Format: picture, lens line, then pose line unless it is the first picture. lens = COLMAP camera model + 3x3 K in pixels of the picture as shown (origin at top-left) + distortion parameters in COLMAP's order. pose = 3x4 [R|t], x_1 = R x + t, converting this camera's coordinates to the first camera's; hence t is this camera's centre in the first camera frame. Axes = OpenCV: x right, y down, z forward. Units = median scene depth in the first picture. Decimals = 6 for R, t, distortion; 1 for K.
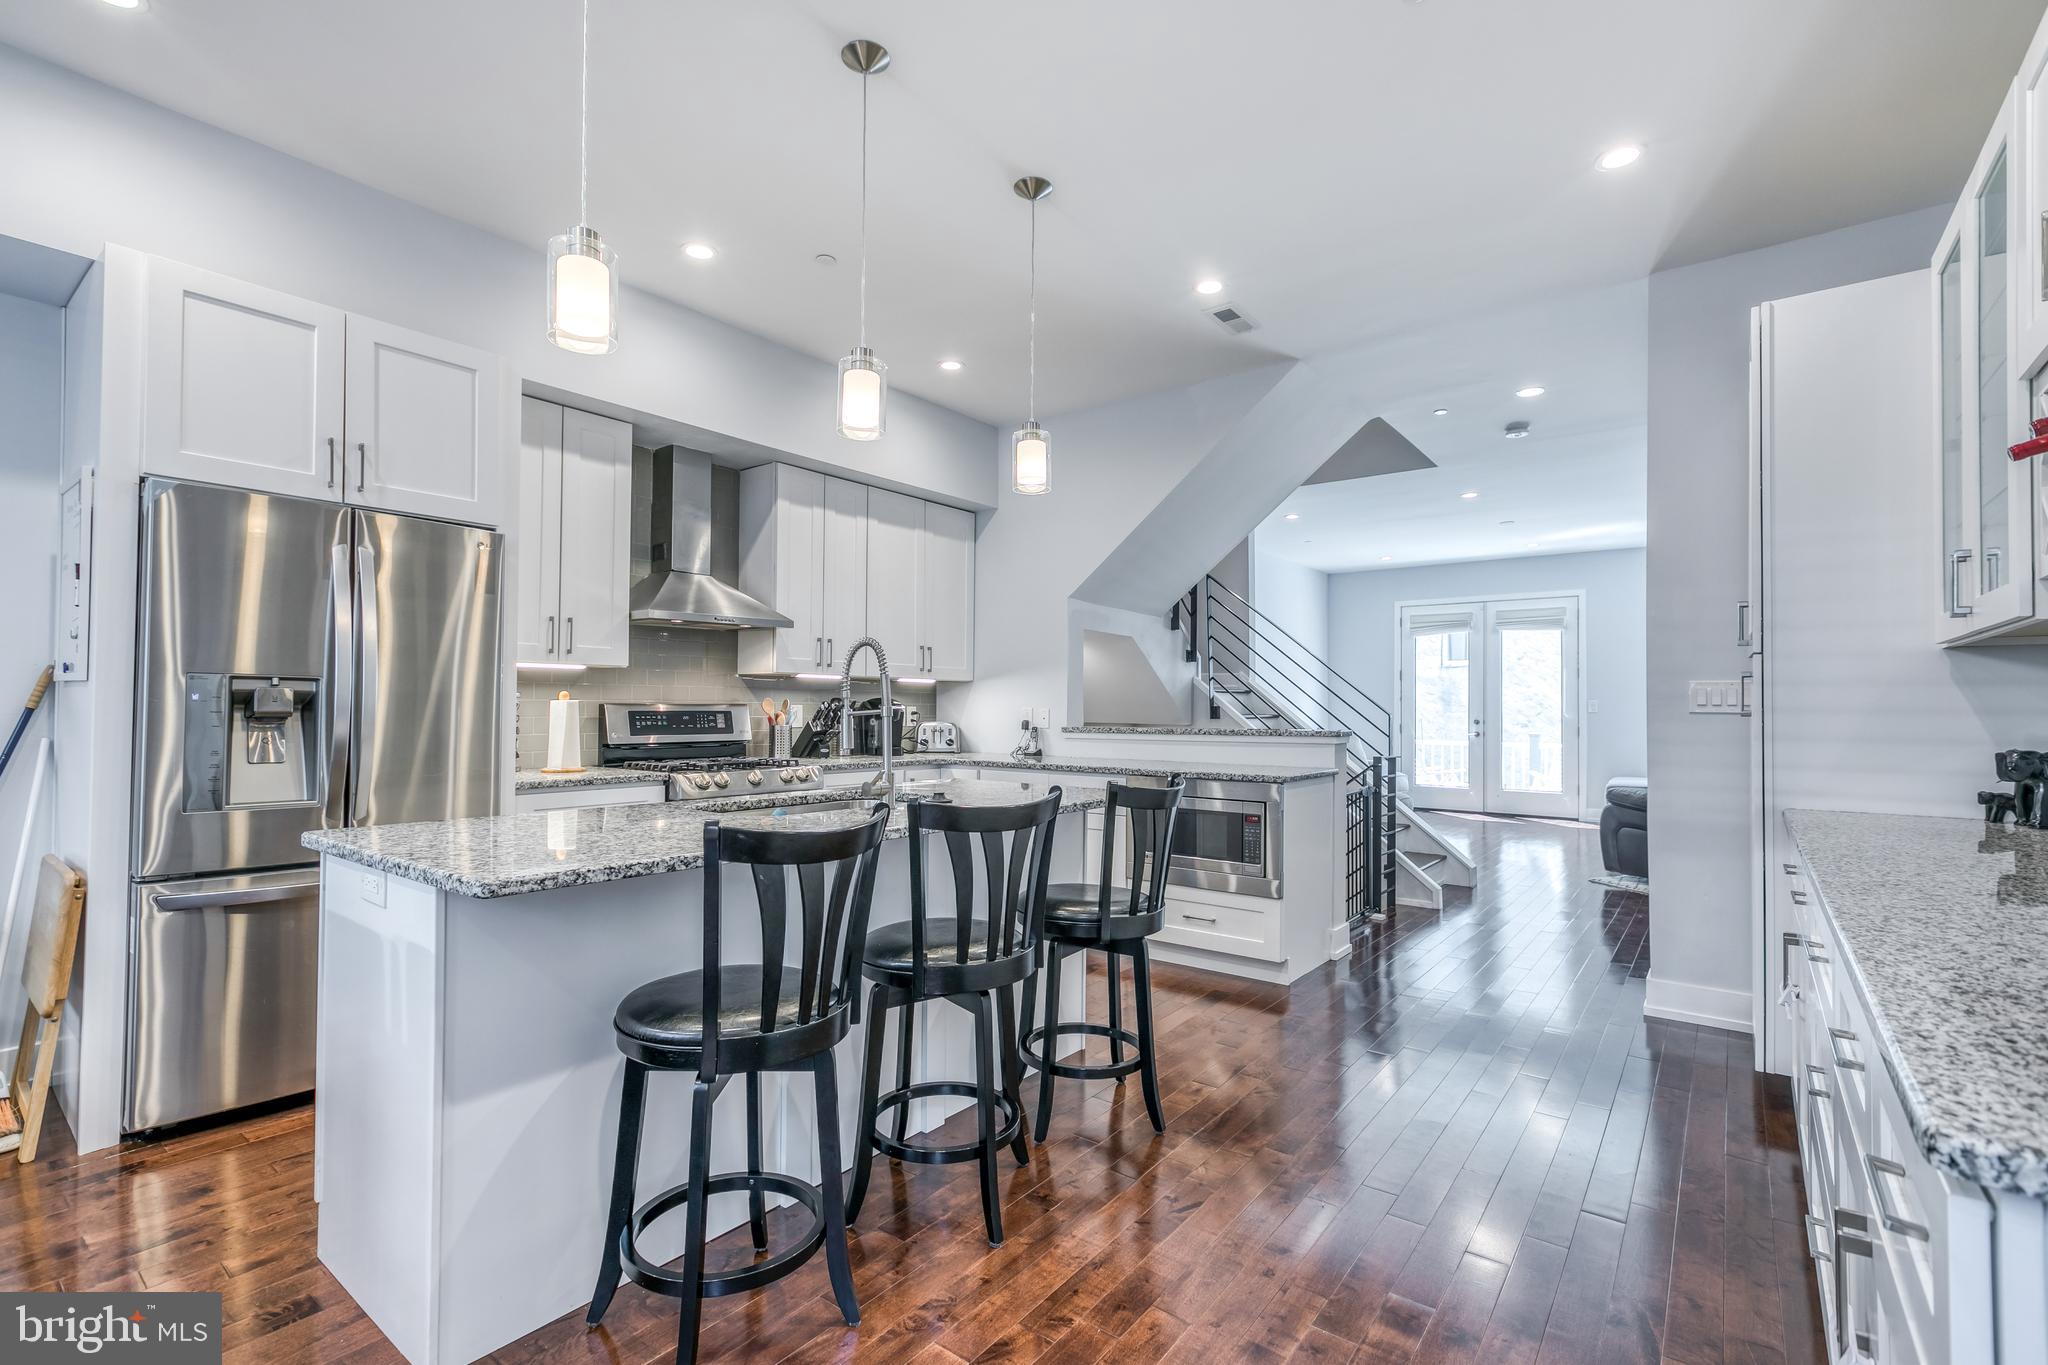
lens RADIAL K [[932.6, 0, 1024.6], [0, 932.6, 688.2], [0, 0, 1]] dist [-0.002409, -0.000214]
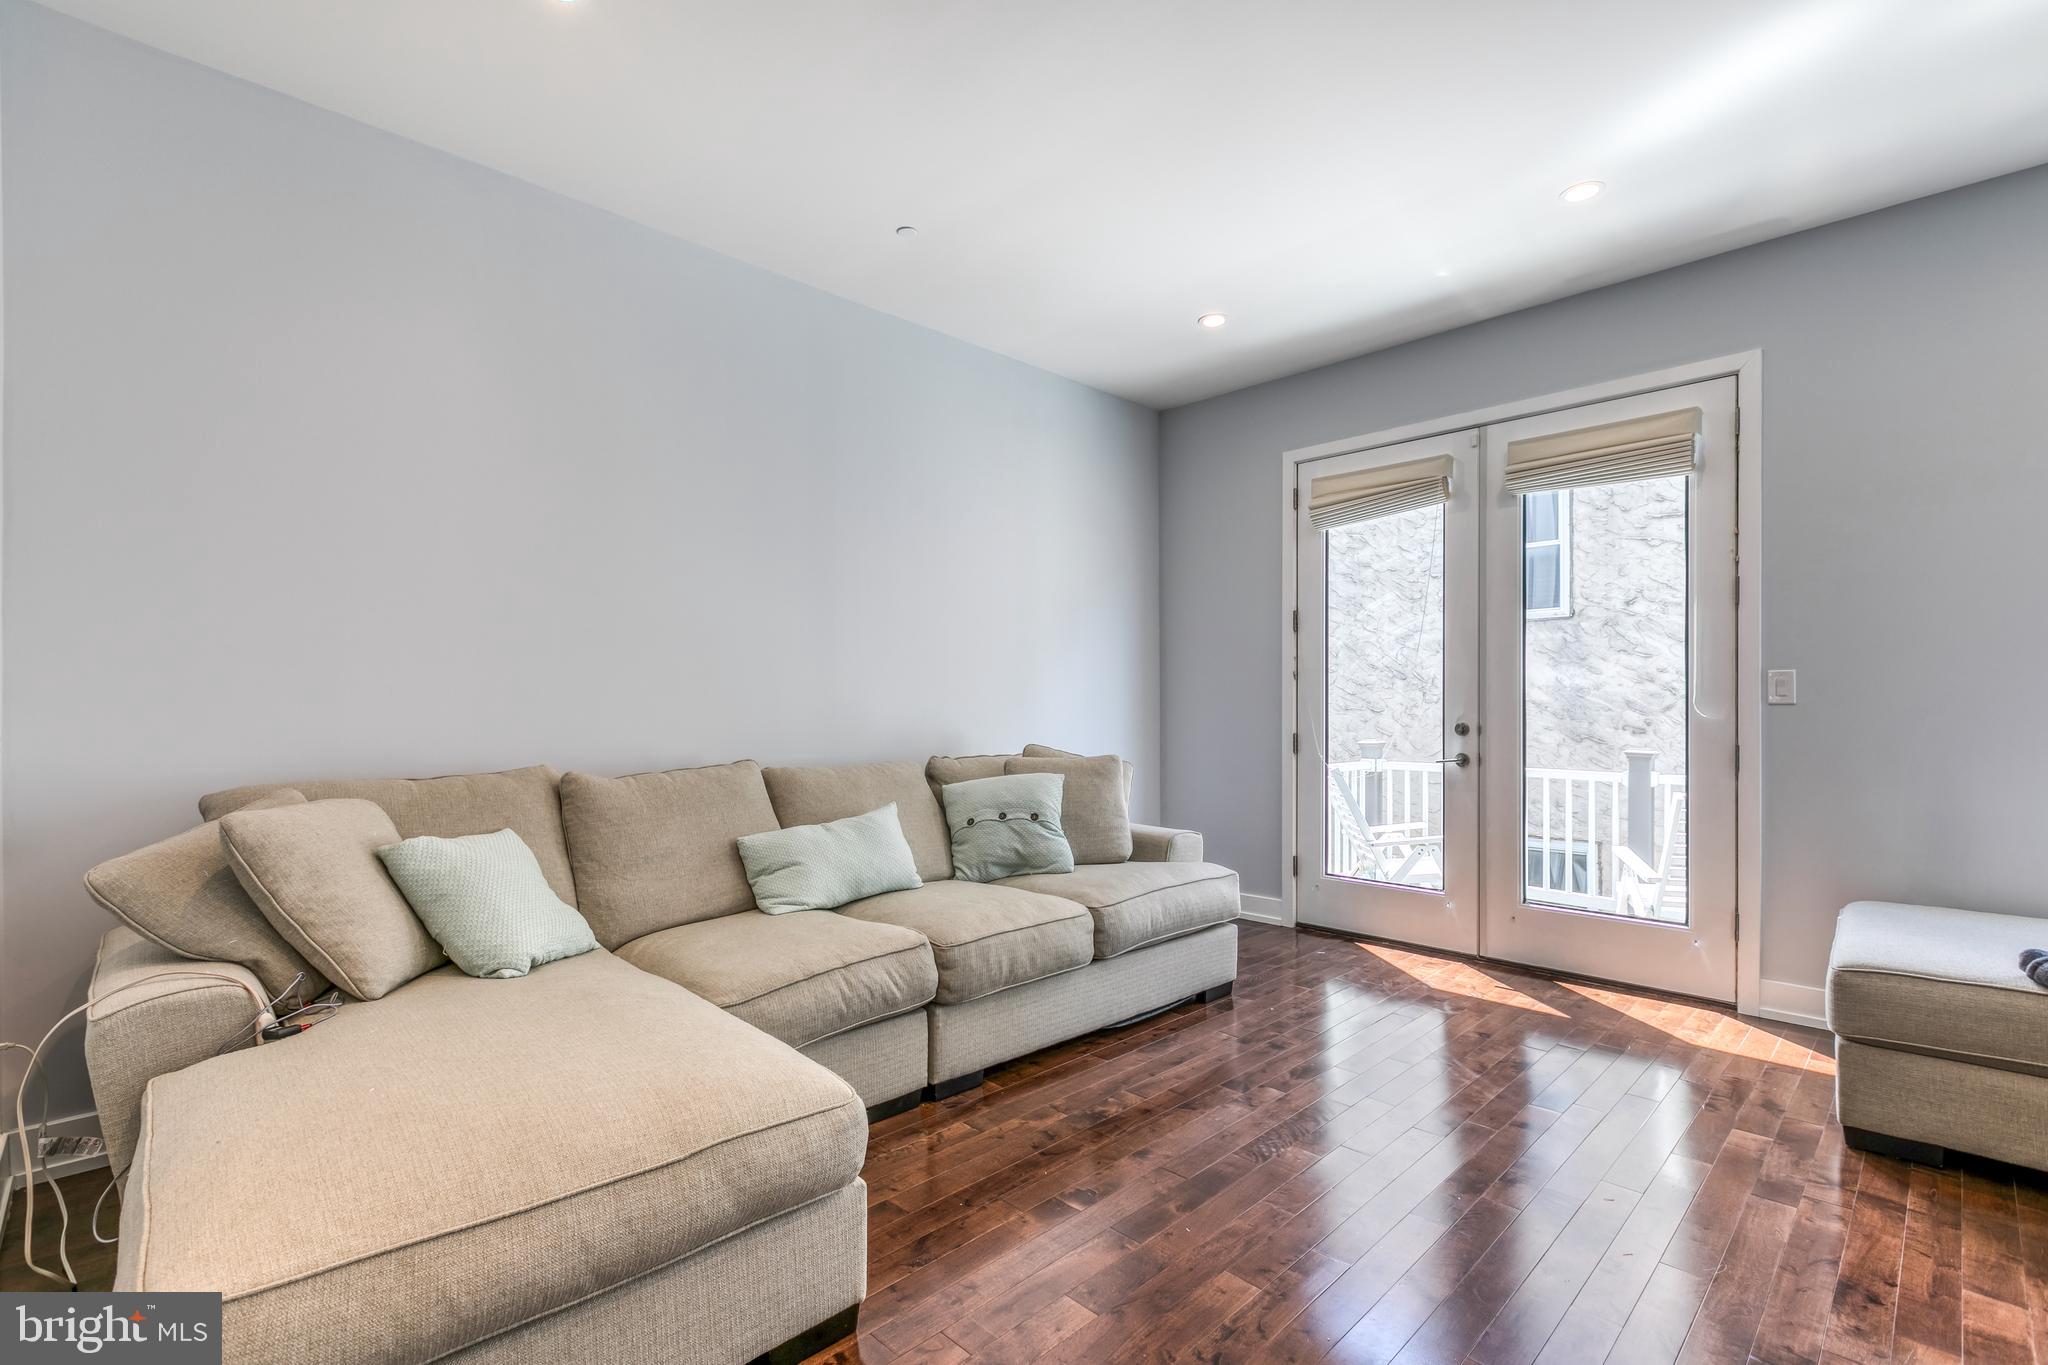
lens RADIAL K [[932.6, 0, 1019.5], [0, 932.6, 699.2], [0, 0, 1]] dist [-0.002409, -0.000214]
pose [[0.990389, -0.004086, -0.138249, 0.353394], [0.006162, 0.999875, 0.014590, 0.016433], [0.138172, -0.015301, 0.990290, 0.579446]]
